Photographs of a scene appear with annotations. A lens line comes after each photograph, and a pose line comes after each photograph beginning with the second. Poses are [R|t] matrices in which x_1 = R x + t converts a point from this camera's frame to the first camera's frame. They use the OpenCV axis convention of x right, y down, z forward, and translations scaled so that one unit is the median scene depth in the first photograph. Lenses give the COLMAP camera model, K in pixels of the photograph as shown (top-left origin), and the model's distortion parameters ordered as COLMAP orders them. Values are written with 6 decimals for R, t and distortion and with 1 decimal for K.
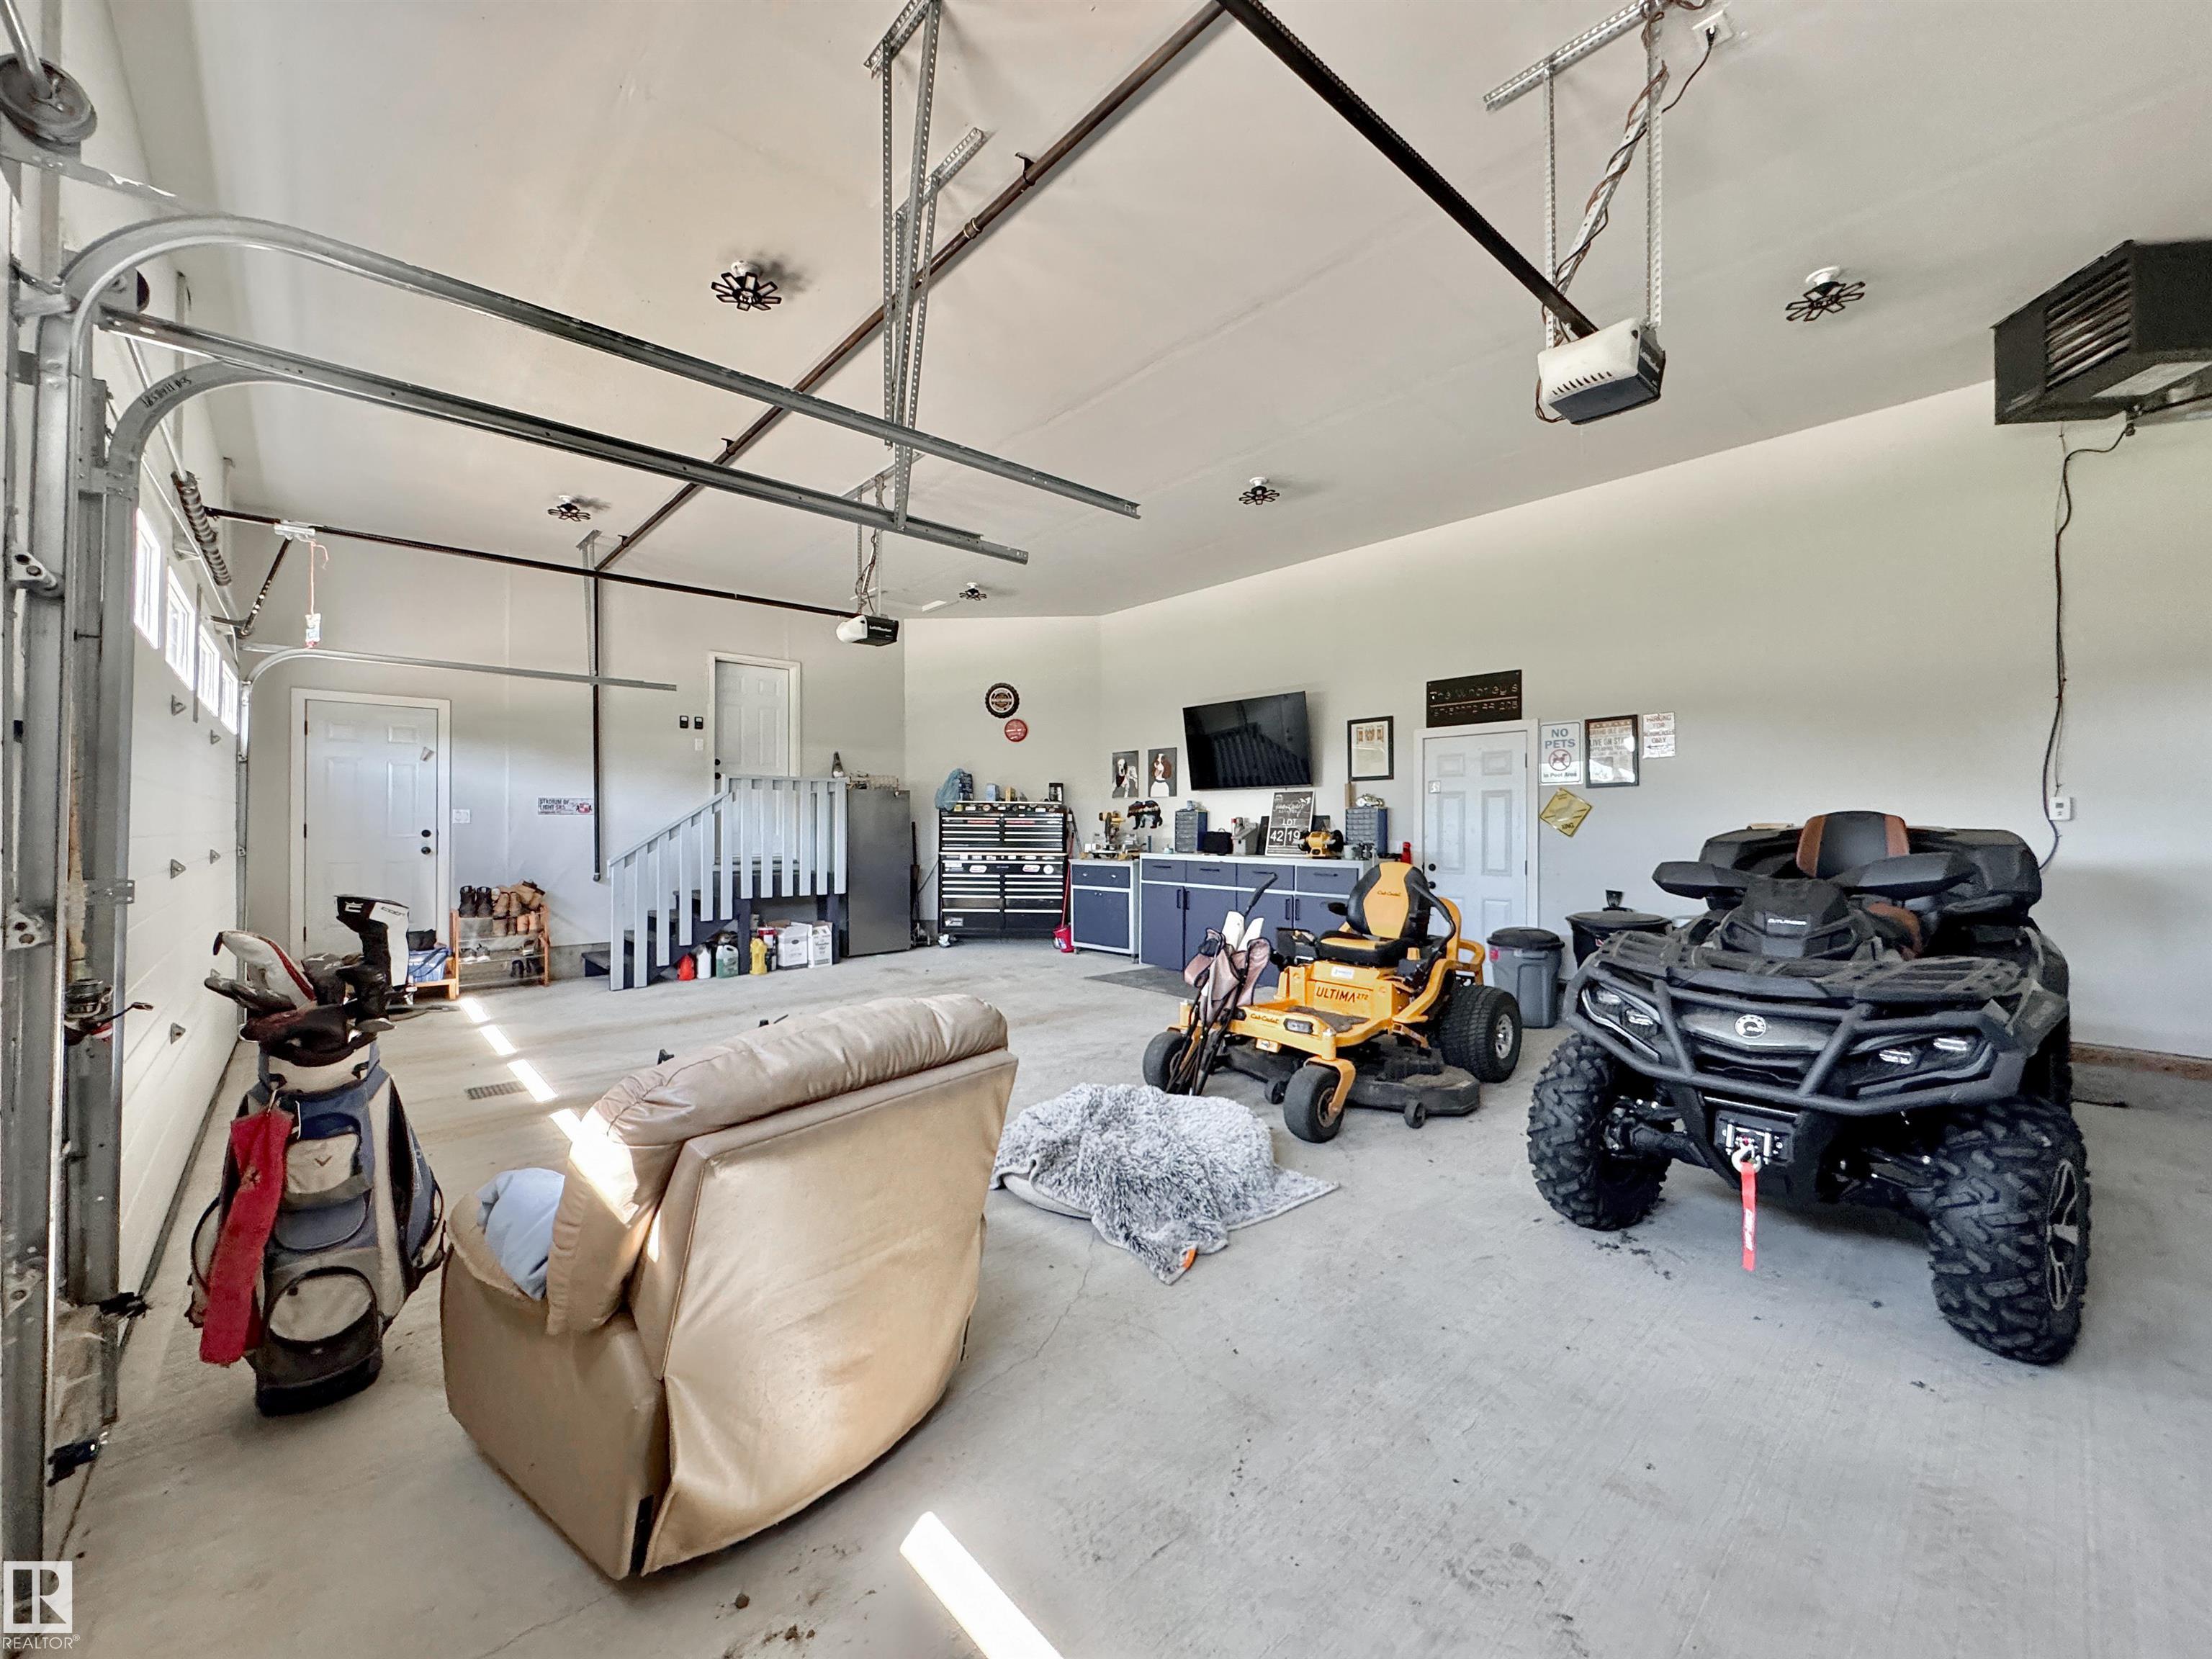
lens RADIAL K [[885.2, 0, 1106.9], [0, 885.2, 825.1], [0, 0, 1]] dist [0.002482, -0.000579]
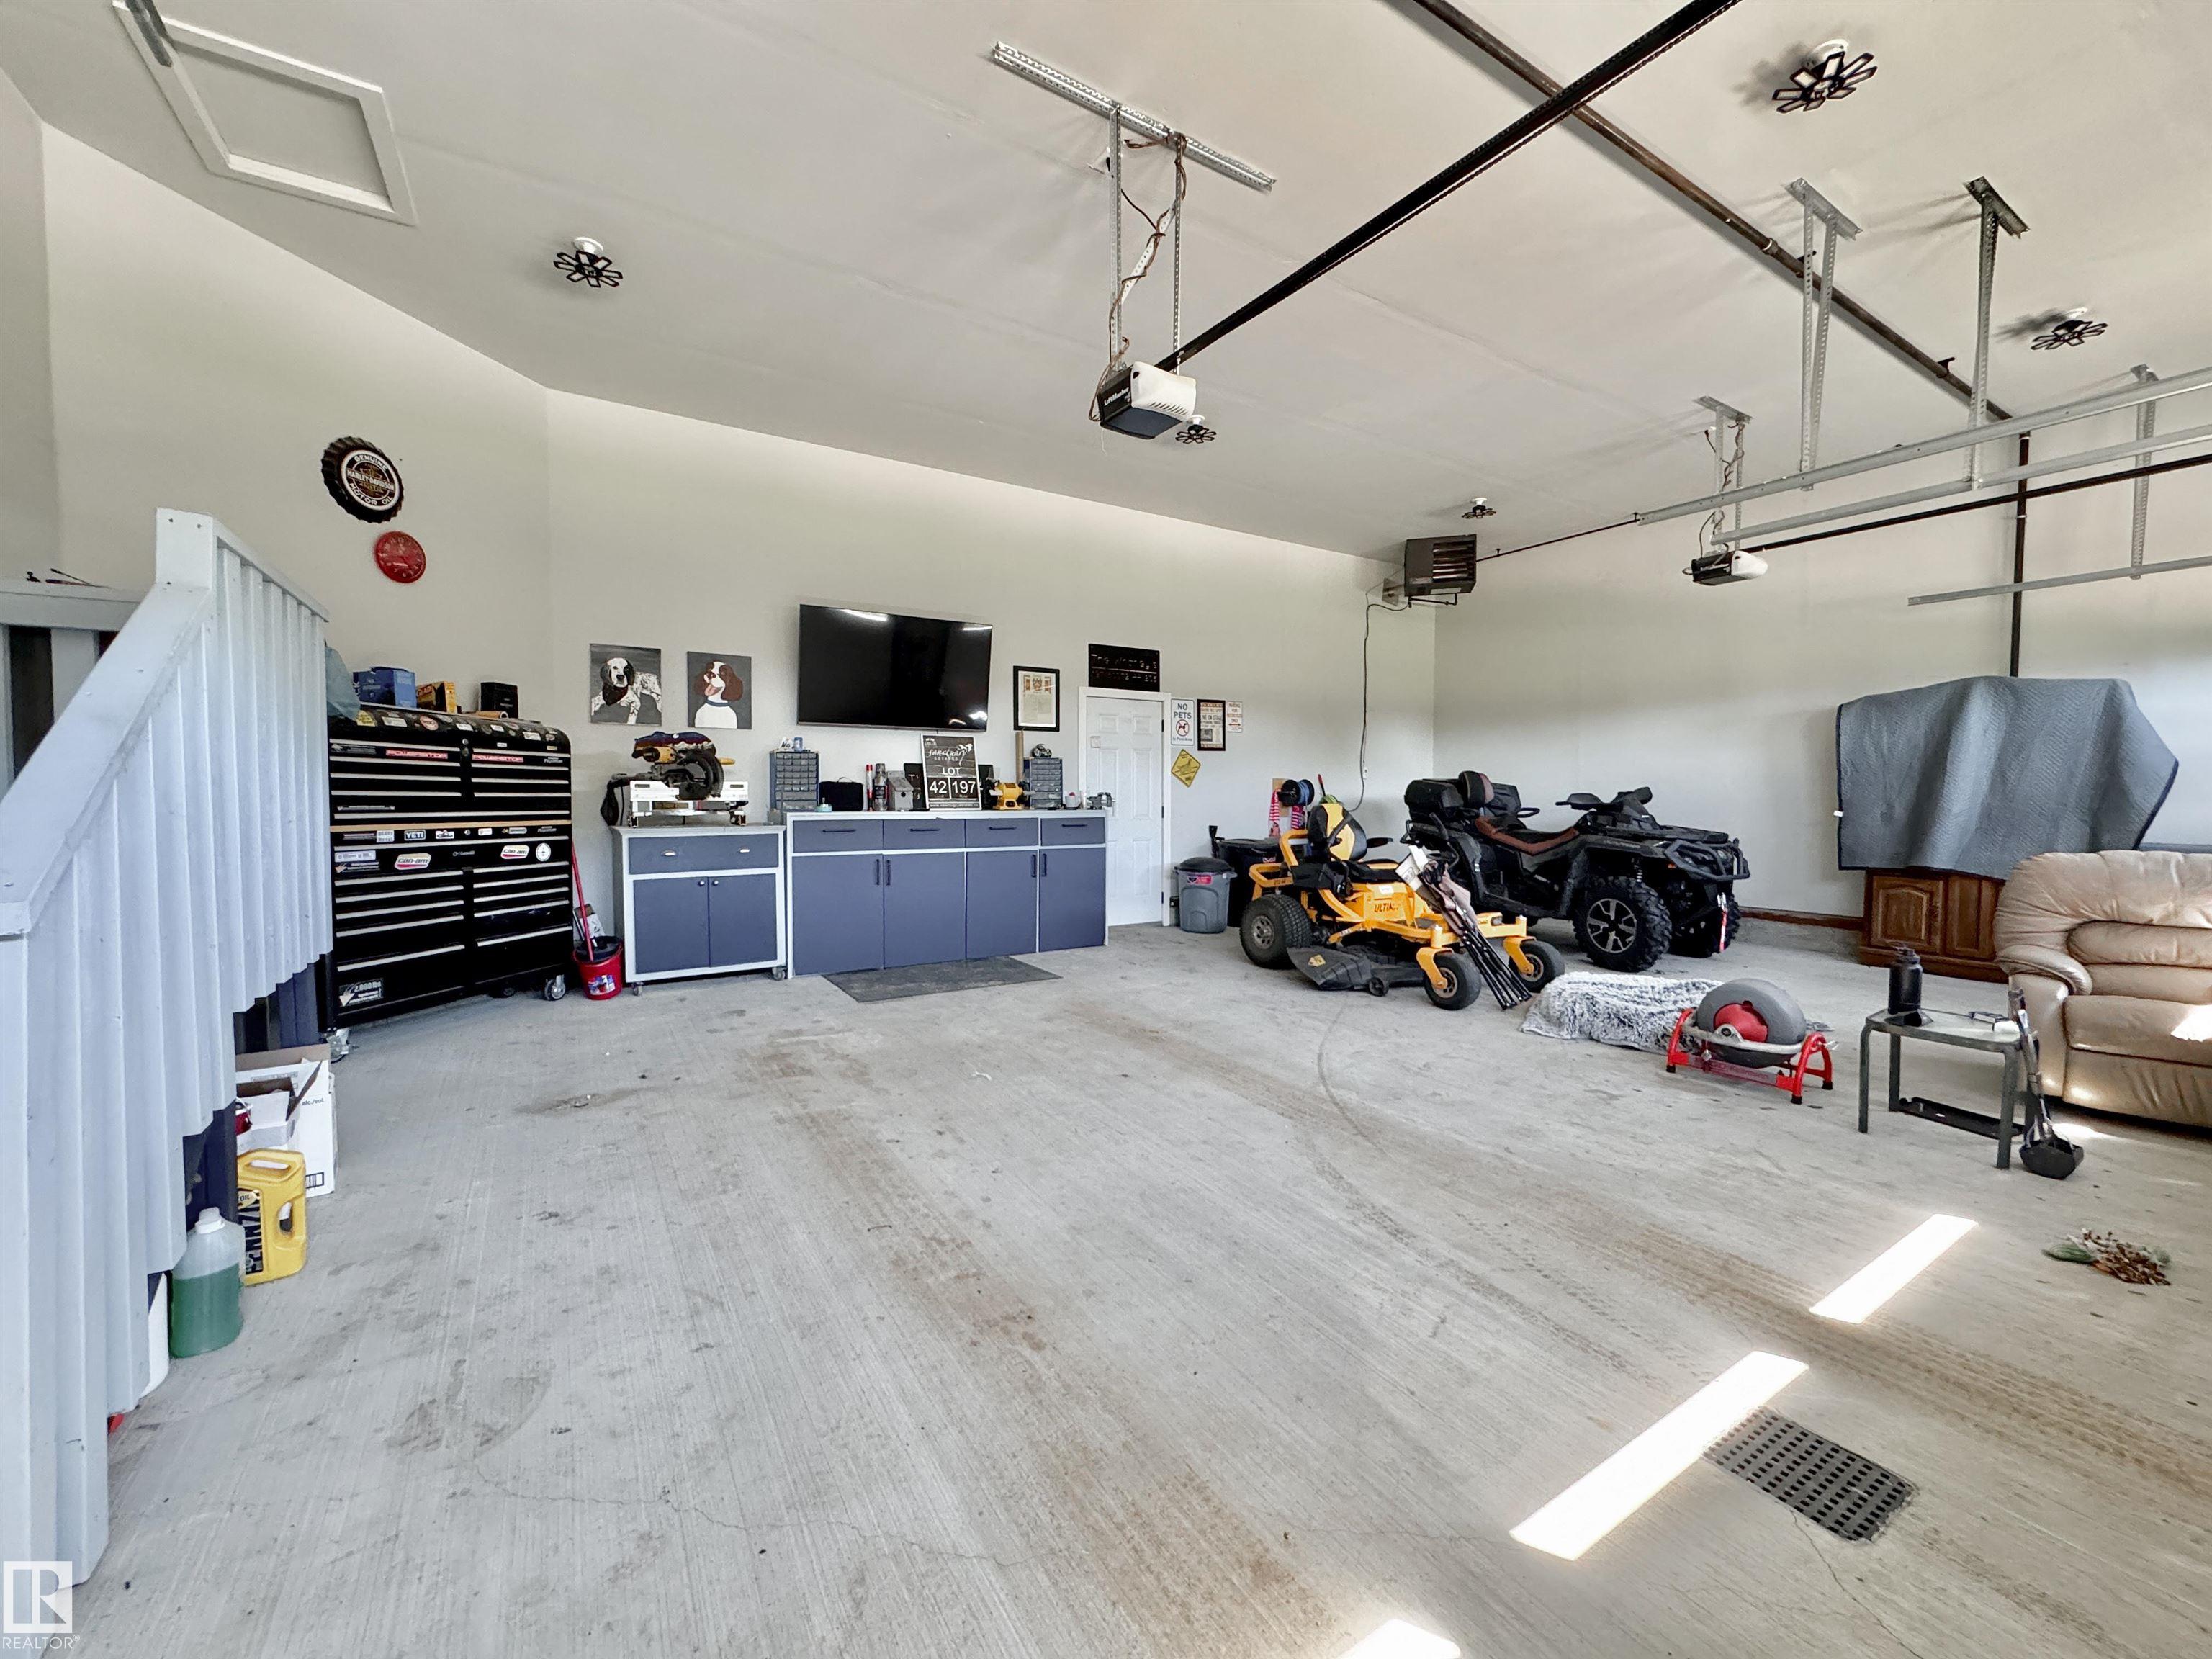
lens RADIAL K [[885.2, 0, 1107.8], [0, 885.2, 819.9], [0, 0, 1]] dist [0.002482, -0.000579]
pose [[0.172451, -0.029440, 0.984578, -0.560131], [-0.003148, 0.999532, 0.030439, 0.015747], [-0.985013, -0.008349, 0.172278, 0.631500]]
